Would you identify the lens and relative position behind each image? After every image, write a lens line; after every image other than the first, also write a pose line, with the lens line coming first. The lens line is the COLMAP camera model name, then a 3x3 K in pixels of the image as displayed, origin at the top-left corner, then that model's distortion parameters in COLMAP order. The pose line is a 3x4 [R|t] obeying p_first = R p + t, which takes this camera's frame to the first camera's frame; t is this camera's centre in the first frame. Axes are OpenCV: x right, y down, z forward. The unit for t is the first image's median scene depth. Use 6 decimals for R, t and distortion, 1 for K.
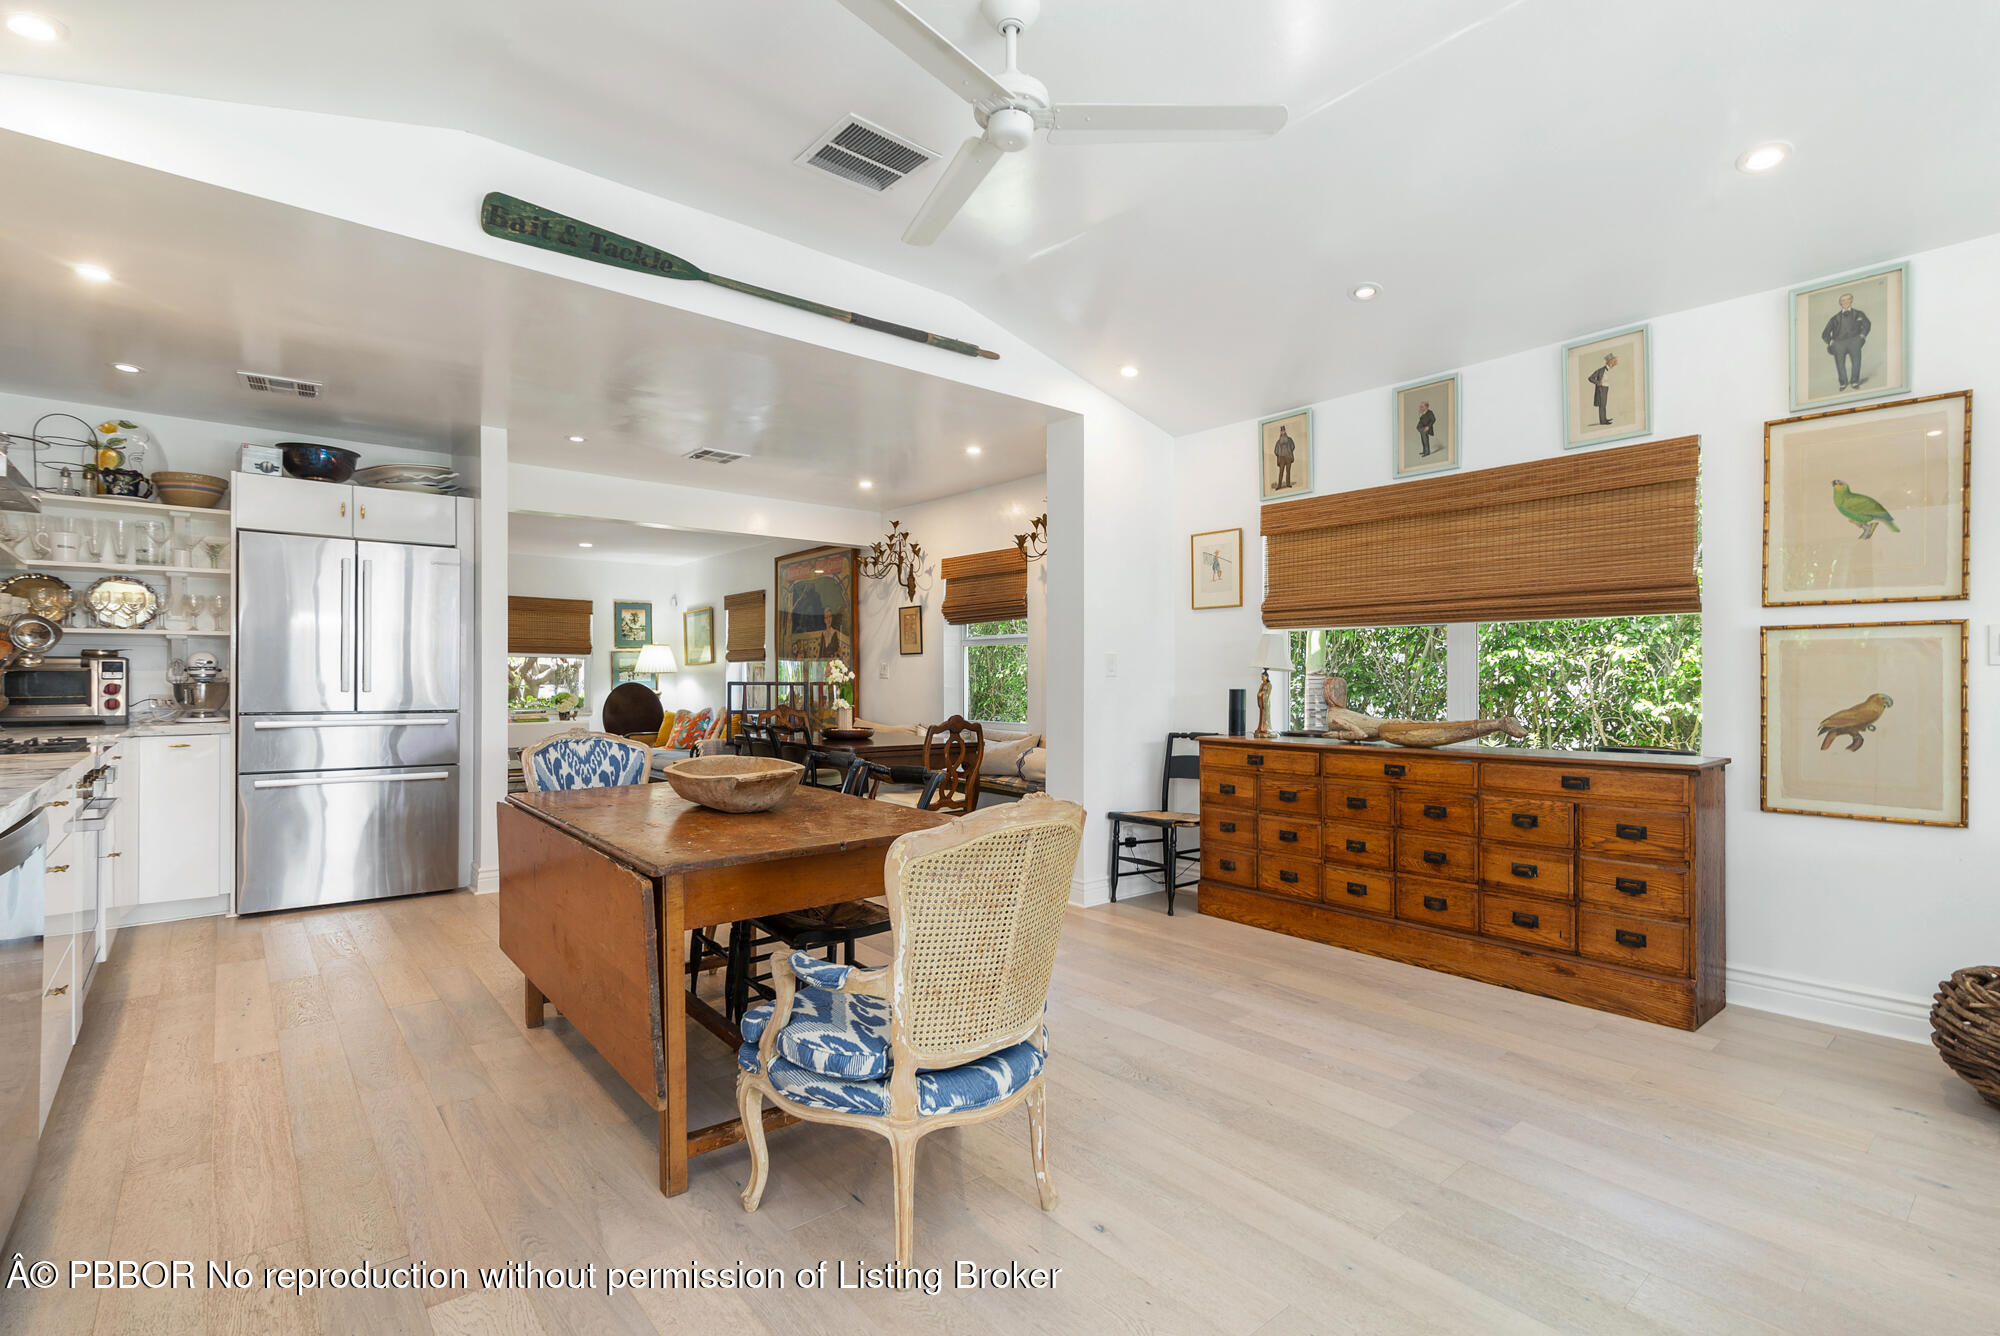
lens RADIAL K [[911.2, 0, 998.8], [0, 911.2, 662.4], [0, 0, 1]] dist [-0.000103, -0.000589]
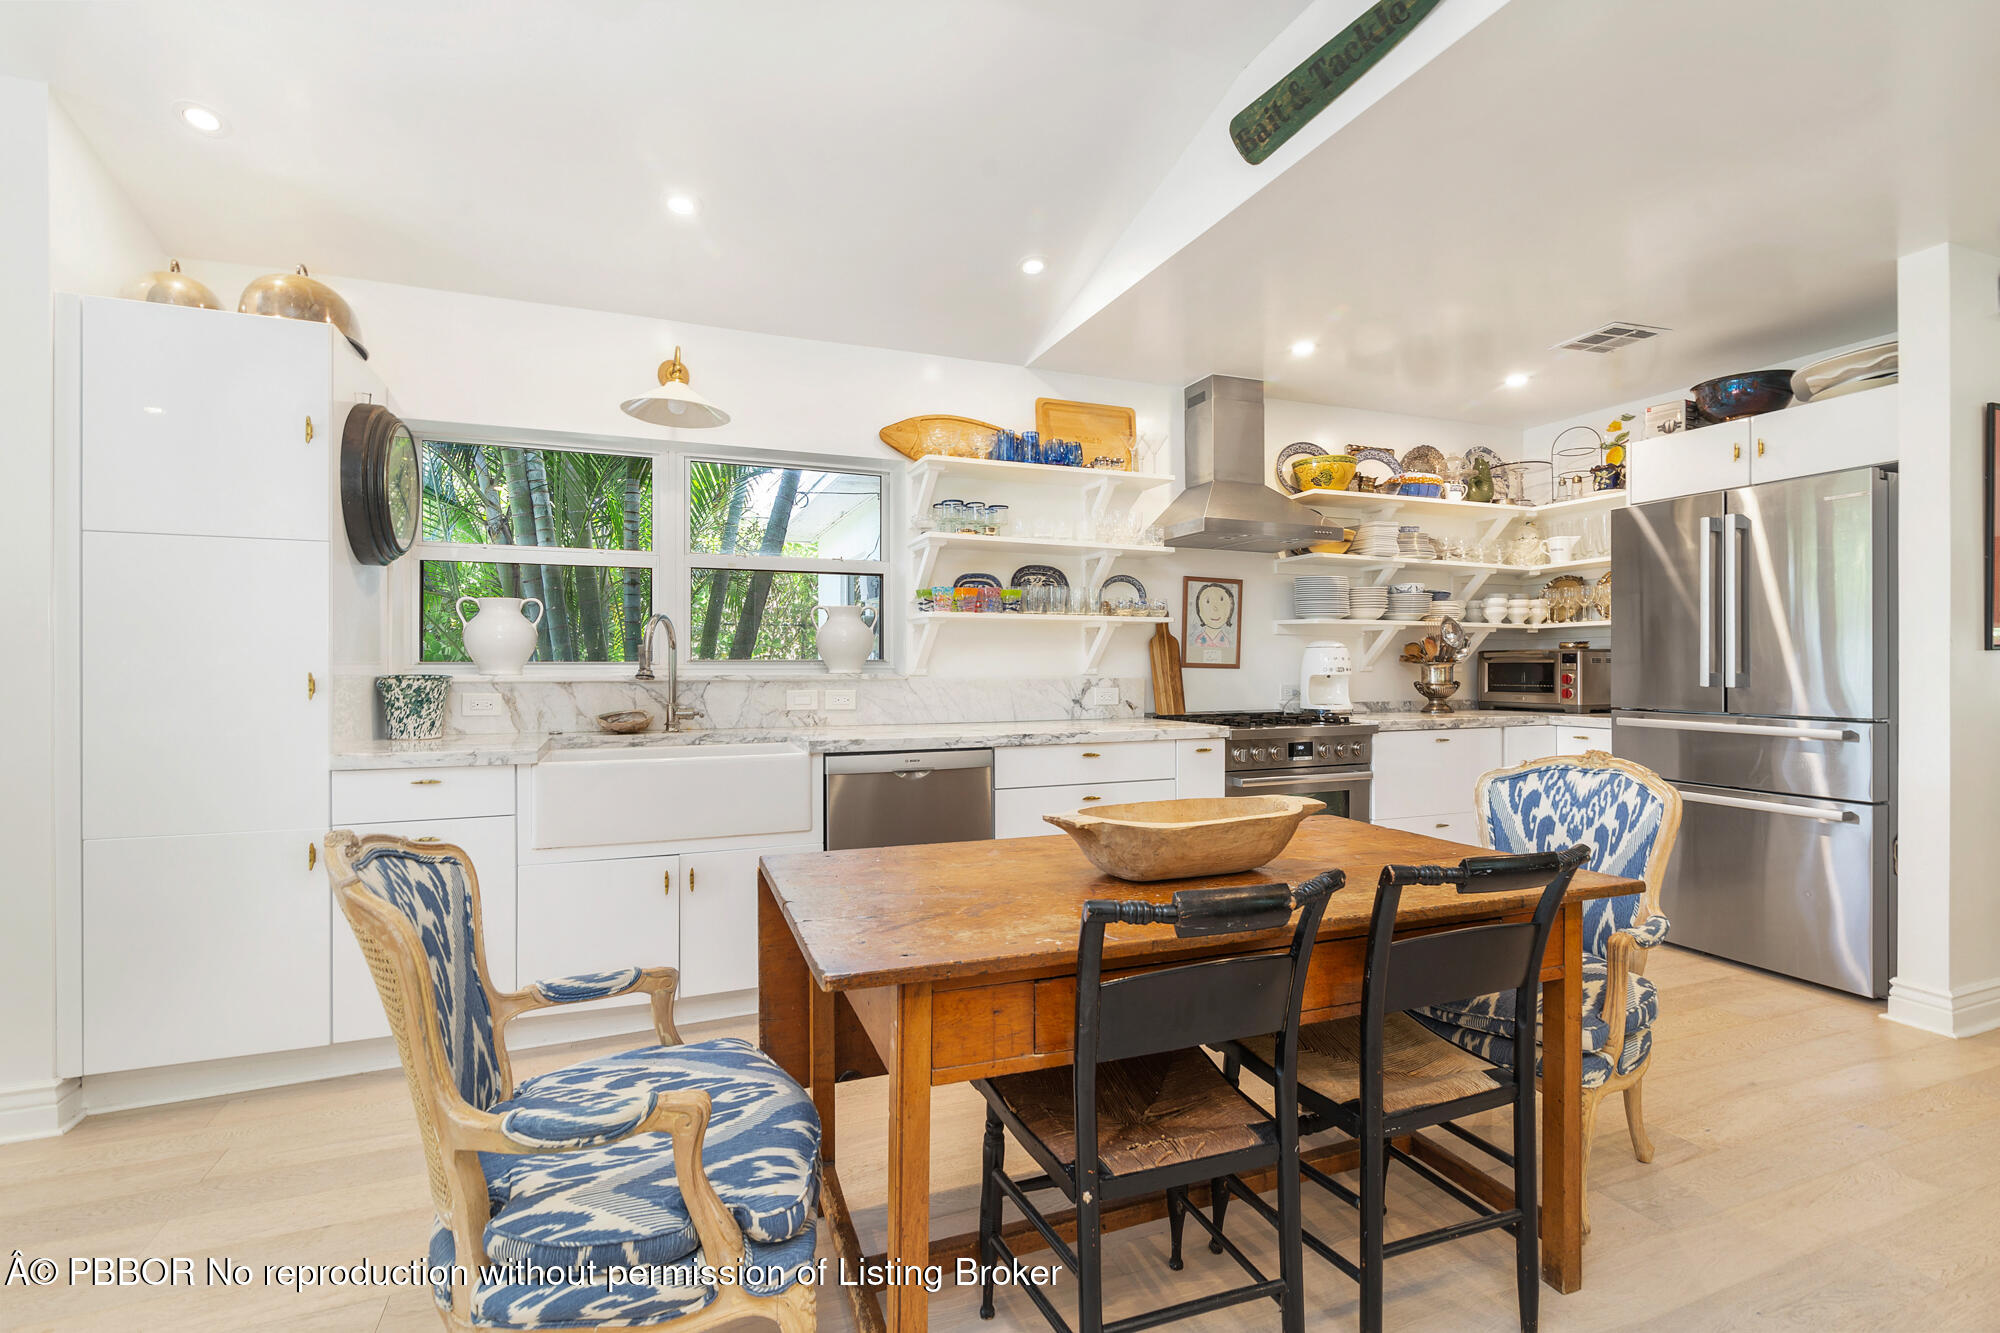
lens RADIAL K [[911.2, 0, 998.8], [0, 911.2, 660.9], [0, 0, 1]] dist [-0.000103, -0.000589]
pose [[-0.307841, -0.004157, -0.951429, 0.268344], [0.017715, 0.999792, -0.010100, 0.008306], [0.951273, -0.019964, -0.307703, 0.795653]]
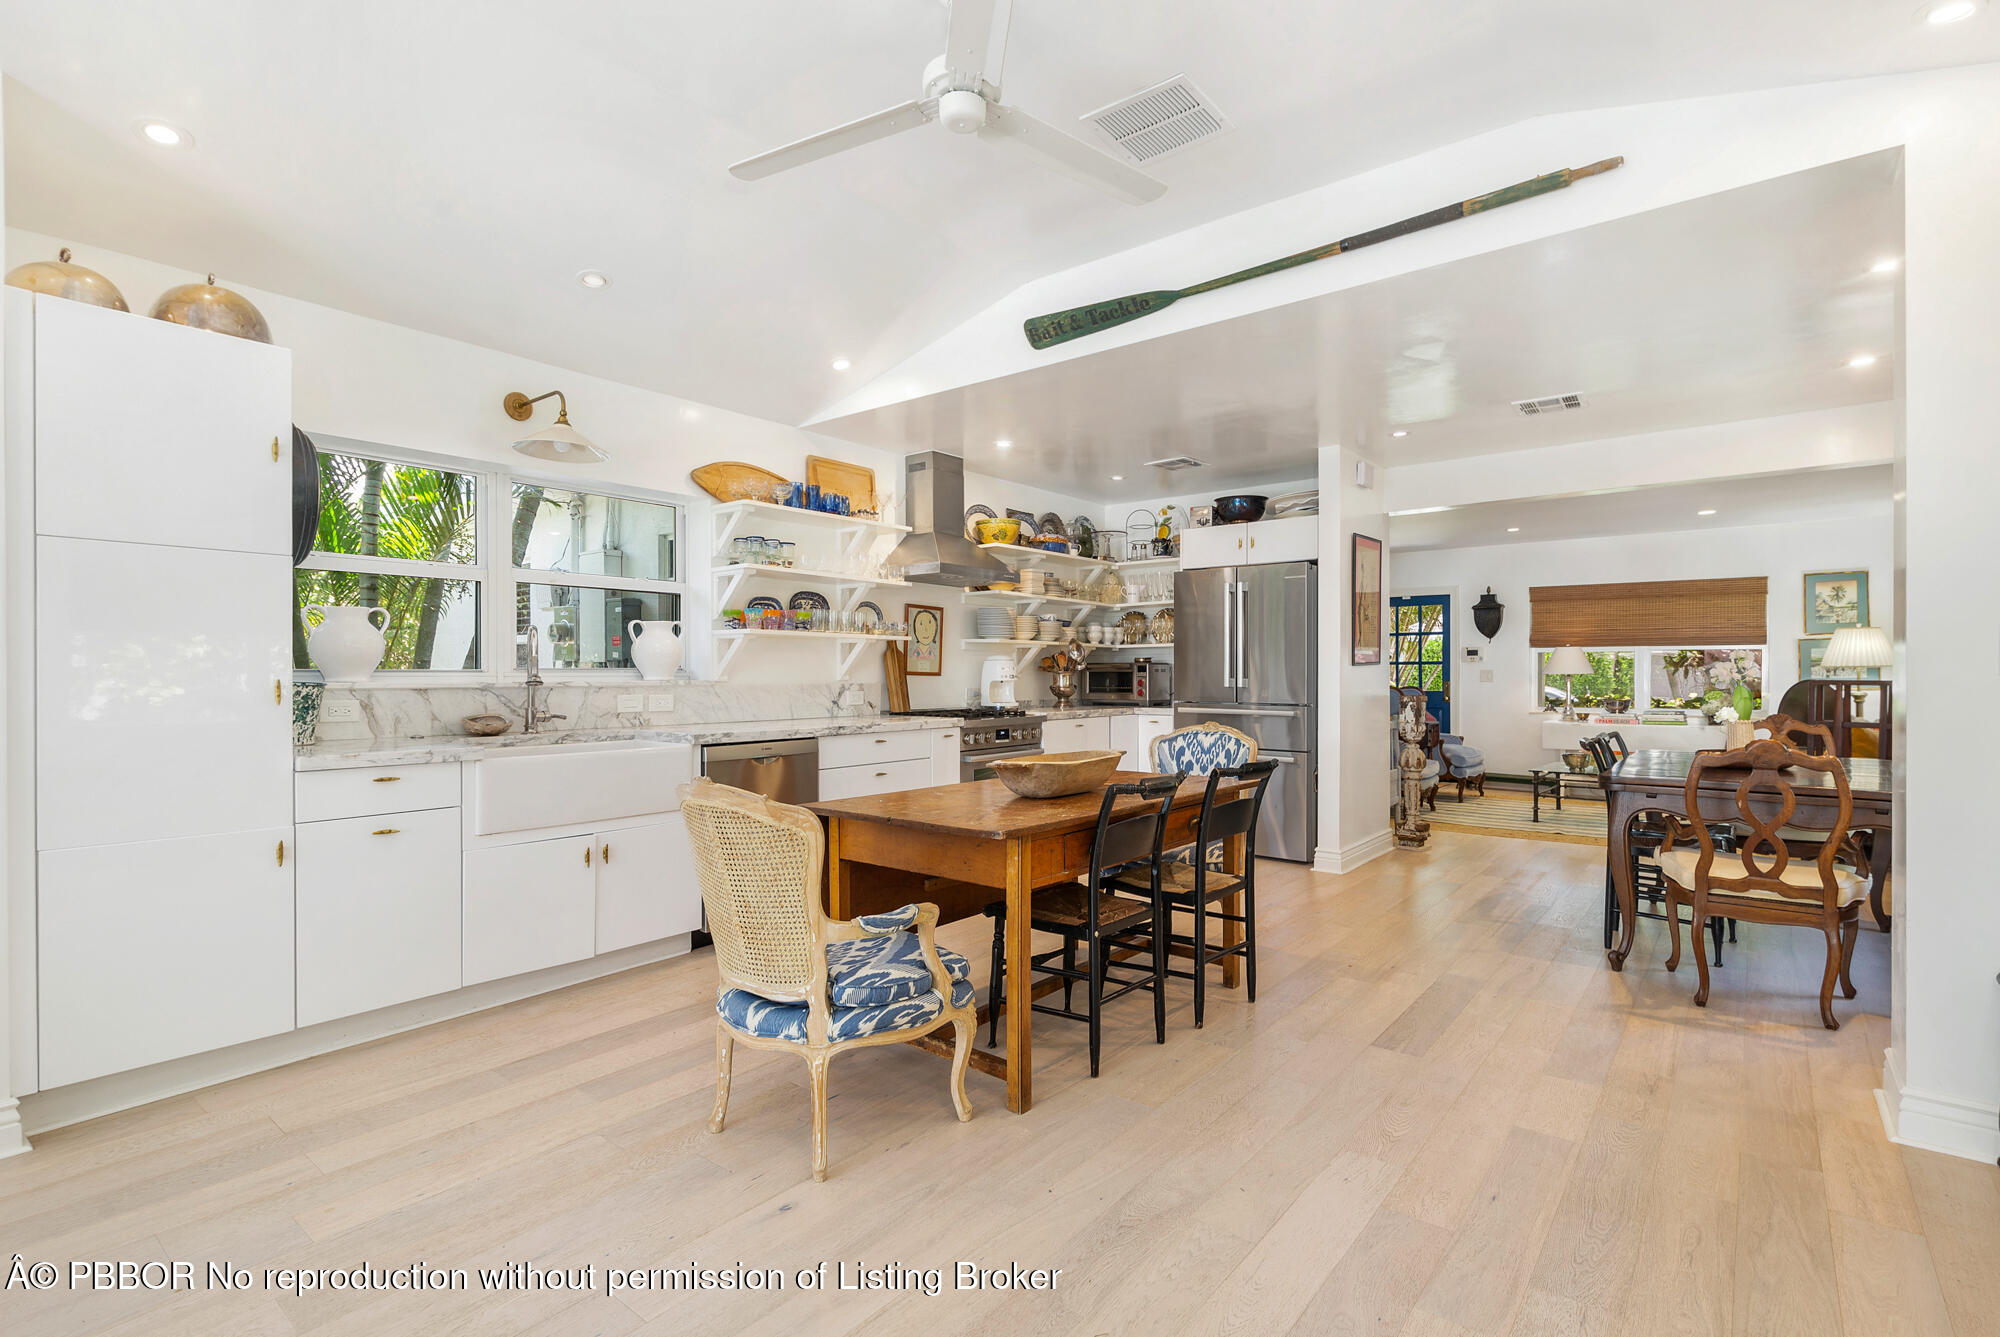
lens RADIAL K [[925.3, 0, 1003.1], [0, 925.3, 669.6], [0, 0, 1]] dist [0.002350, 0.000549]
pose [[0.198927, -0.003452, -0.980008, 0.601225], [0.017065, 0.999854, -0.000058, 0.003028], [0.979866, -0.016712, 0.198957, 0.519247]]
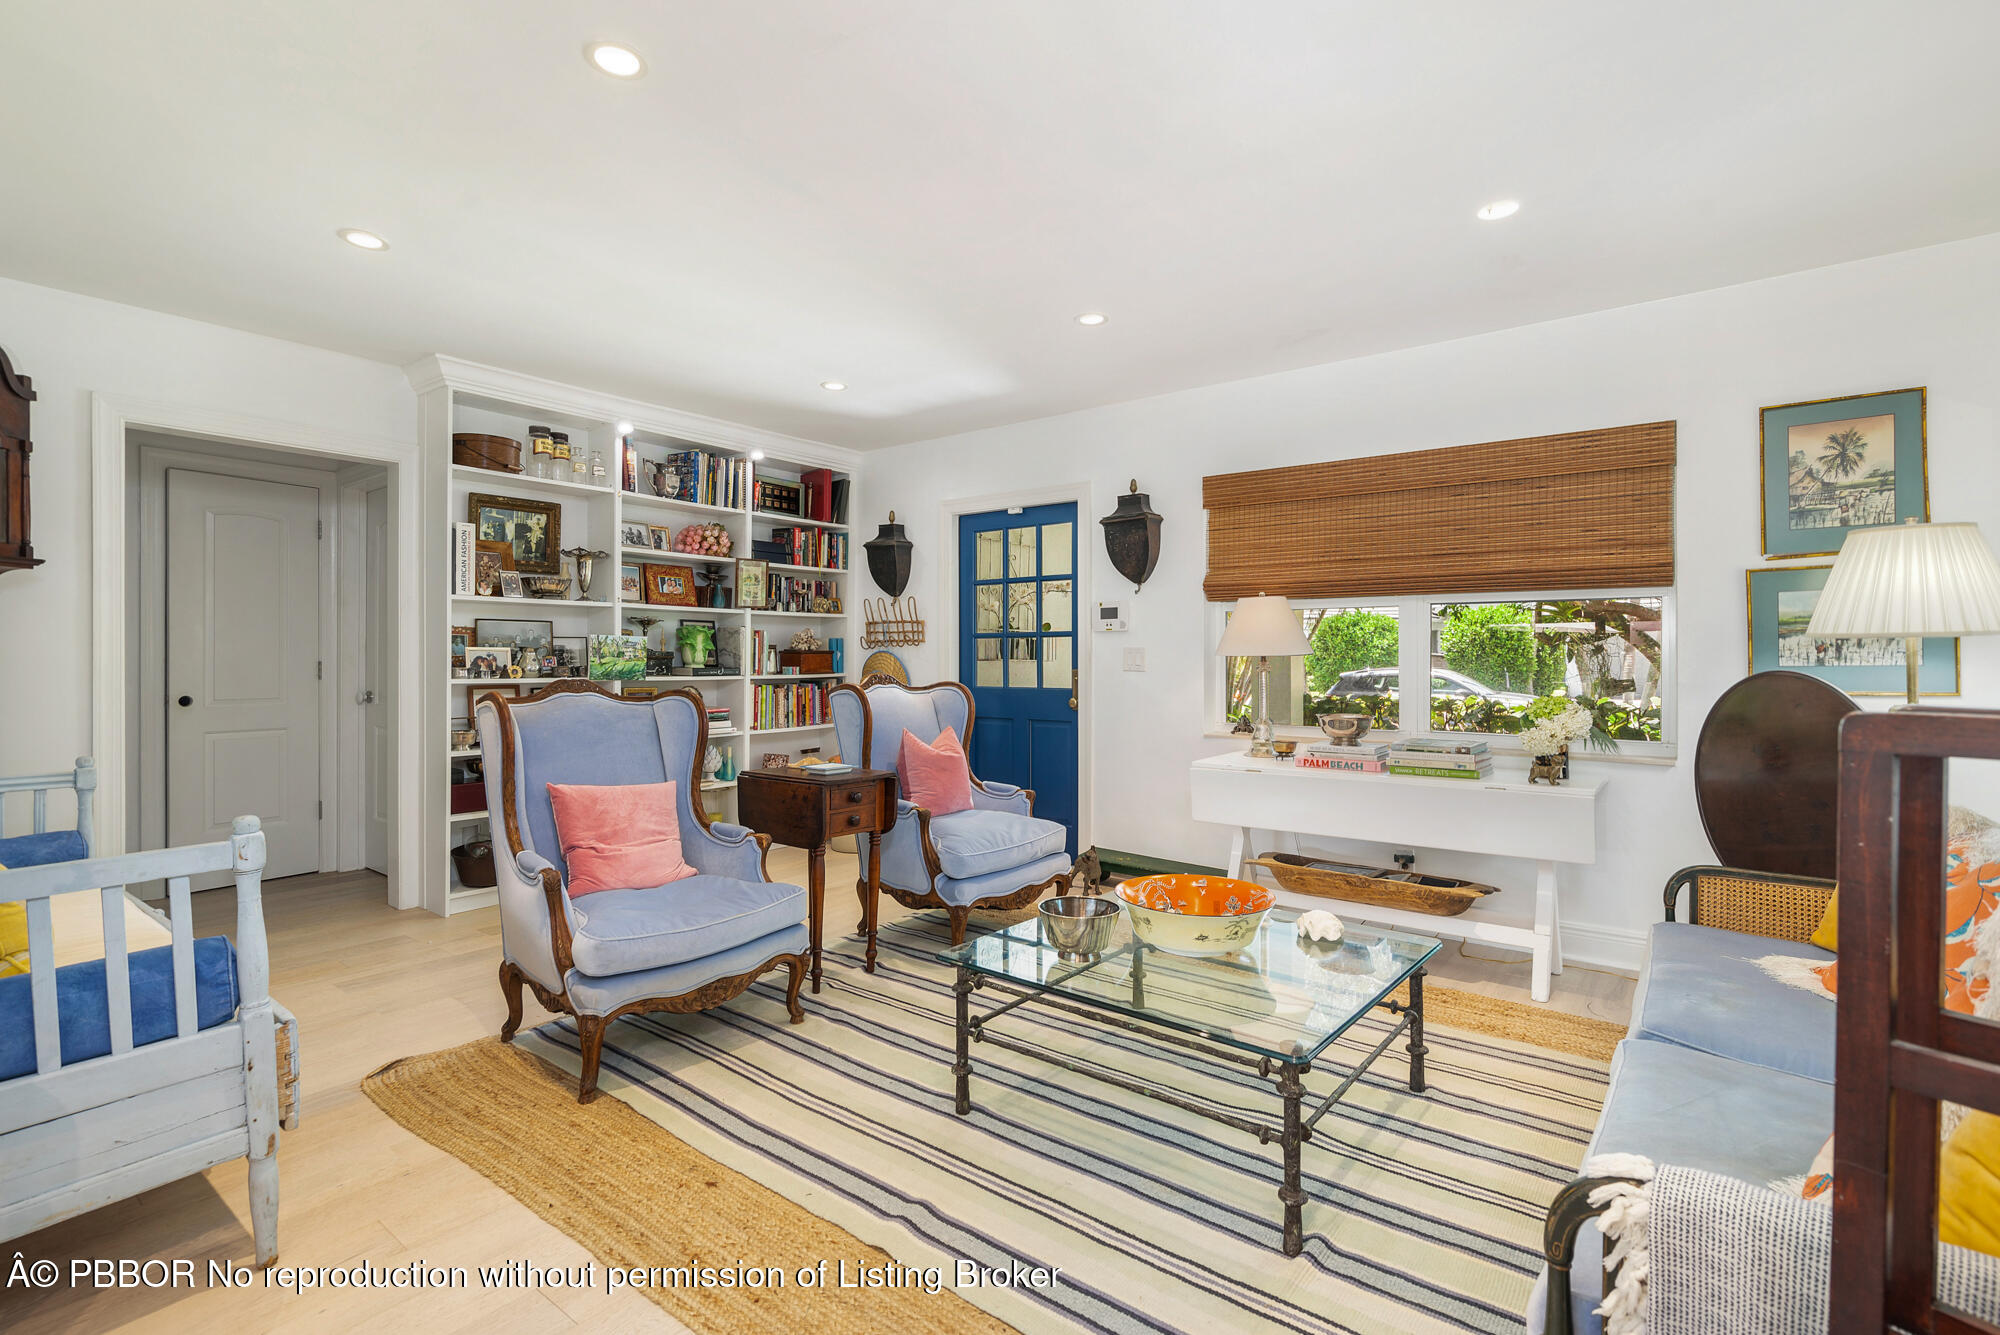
lens RADIAL K [[911.2, 0, 998.8], [0, 911.2, 661.9], [0, 0, 1]] dist [-0.000103, -0.000589]
pose [[0.223283, 0.008563, -0.974716, -0.517884], [0.019086, 0.999731, 0.013154, 0.026534], [0.974567, -0.021541, 0.223060, 1.950941]]
